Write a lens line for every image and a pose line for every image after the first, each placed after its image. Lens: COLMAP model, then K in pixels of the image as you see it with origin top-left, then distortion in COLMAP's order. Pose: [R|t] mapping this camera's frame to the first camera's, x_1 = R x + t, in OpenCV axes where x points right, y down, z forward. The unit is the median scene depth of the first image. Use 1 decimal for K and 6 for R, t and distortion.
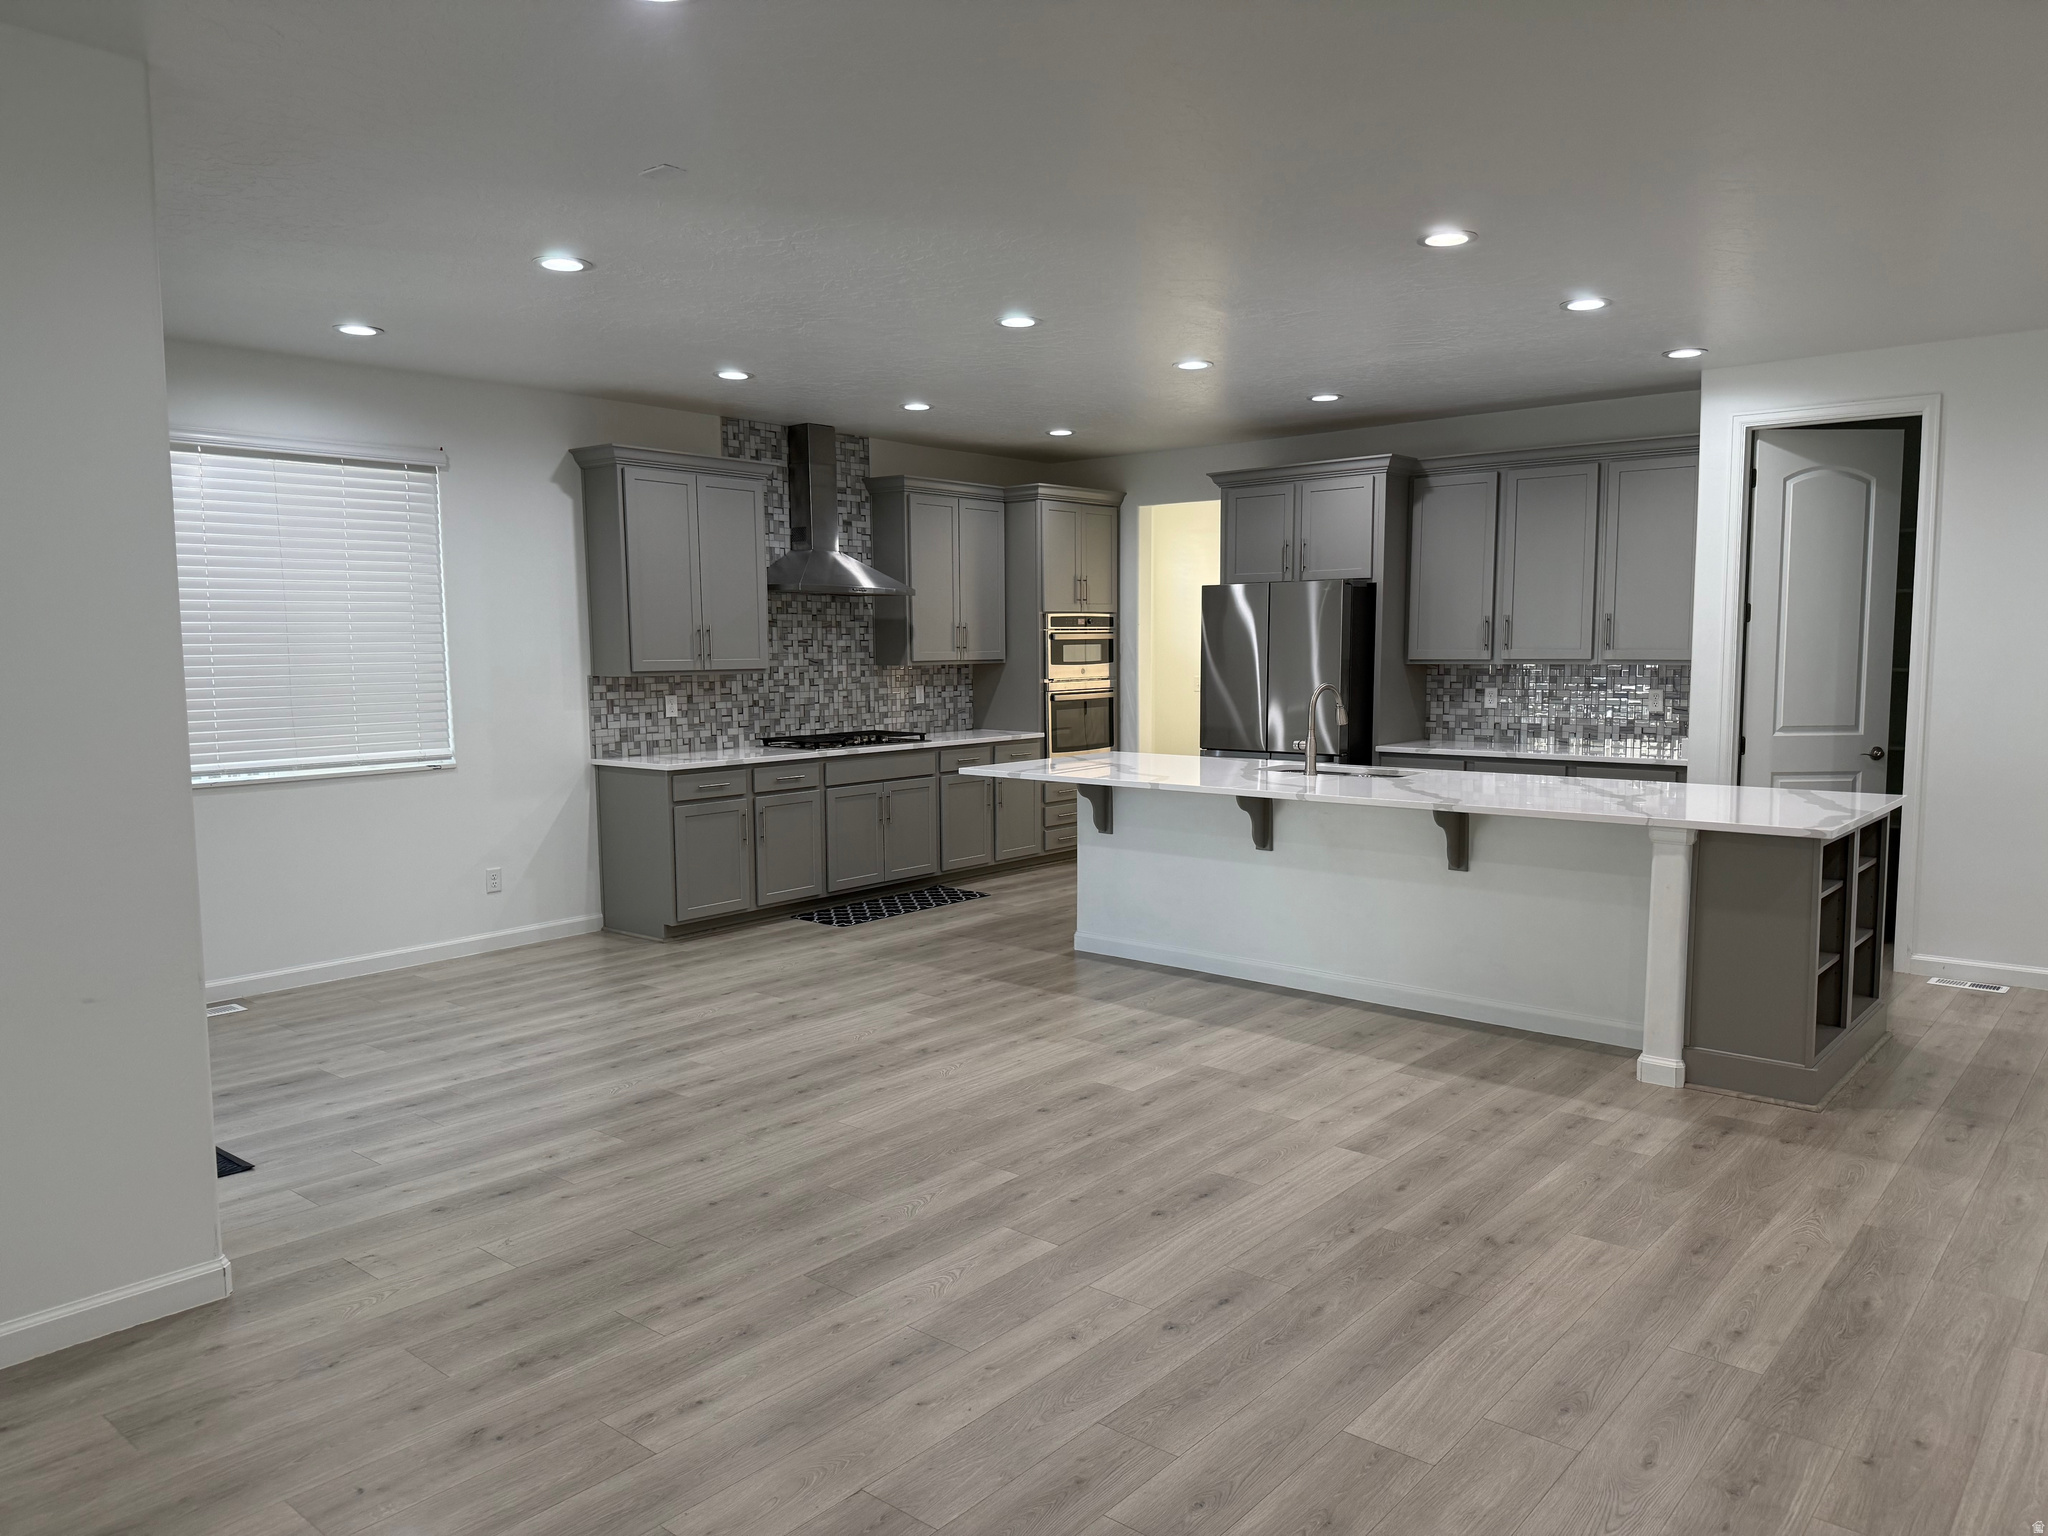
lens RADIAL K [[1436.7, 0, 1024.0], [0, 1436.7, 768.0], [0, 0, 1]] dist [0.034298, -0.040141]
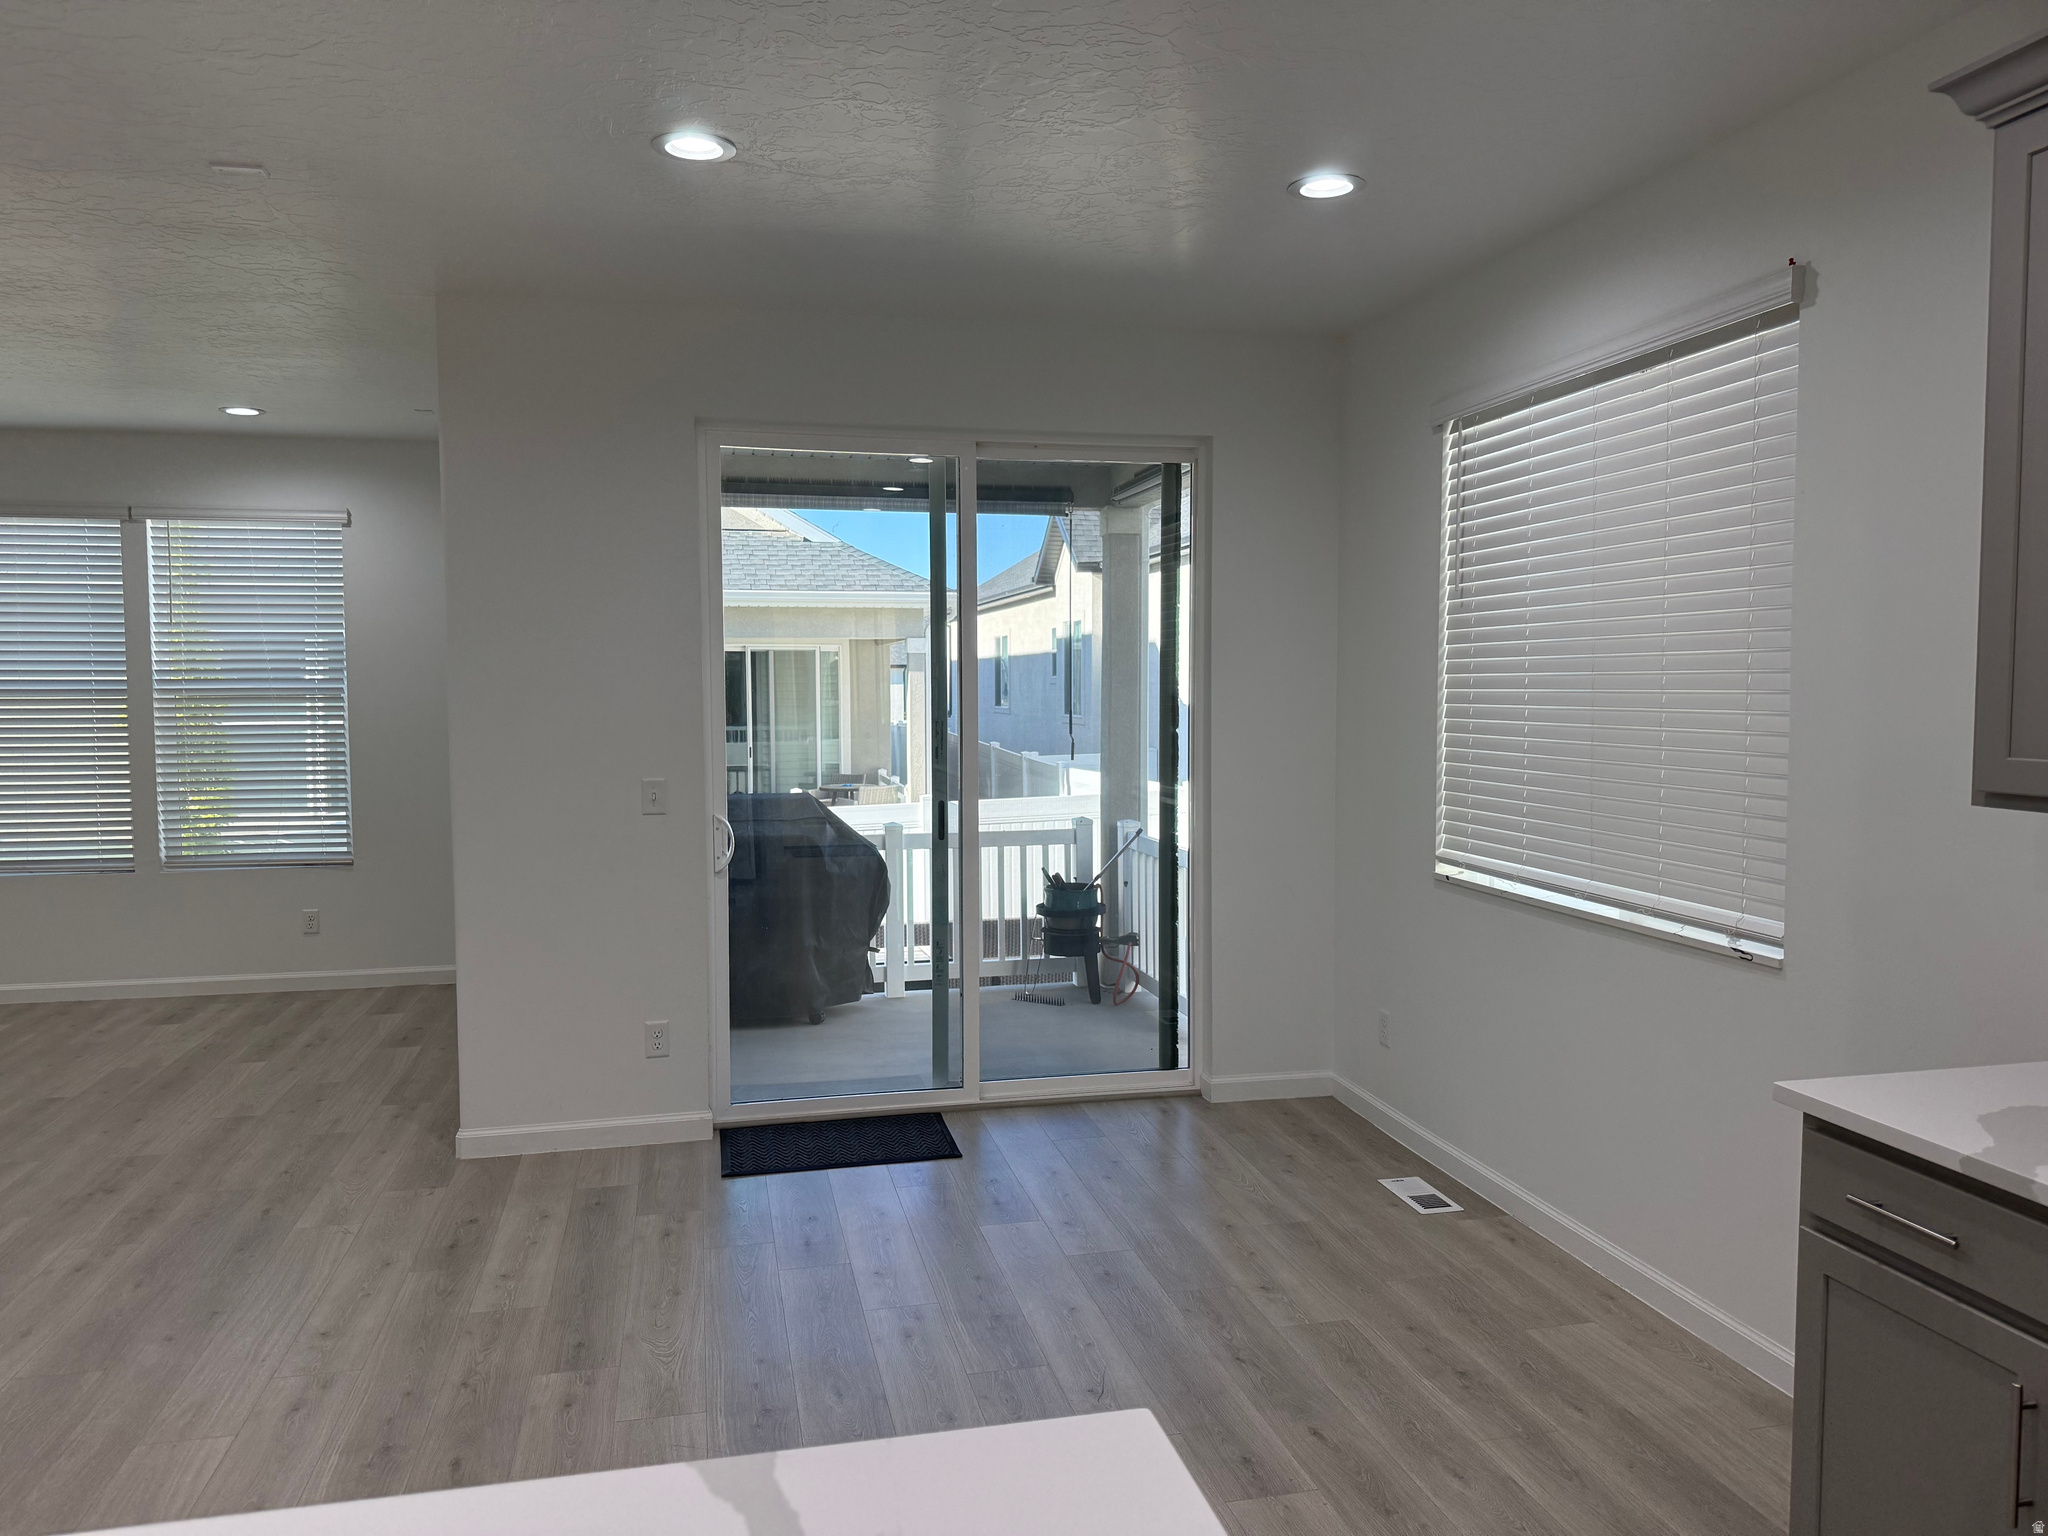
lens RADIAL K [[1436.7, 0, 1024.0], [0, 1436.7, 768.0], [0, 0, 1]] dist [0.034298, -0.040141]
pose [[-0.602791, 0.057833, -0.795800, 0.161446], [-0.058411, 0.991495, 0.116300, -0.155172], [0.795758, 0.116588, -0.594287, 1.654087]]
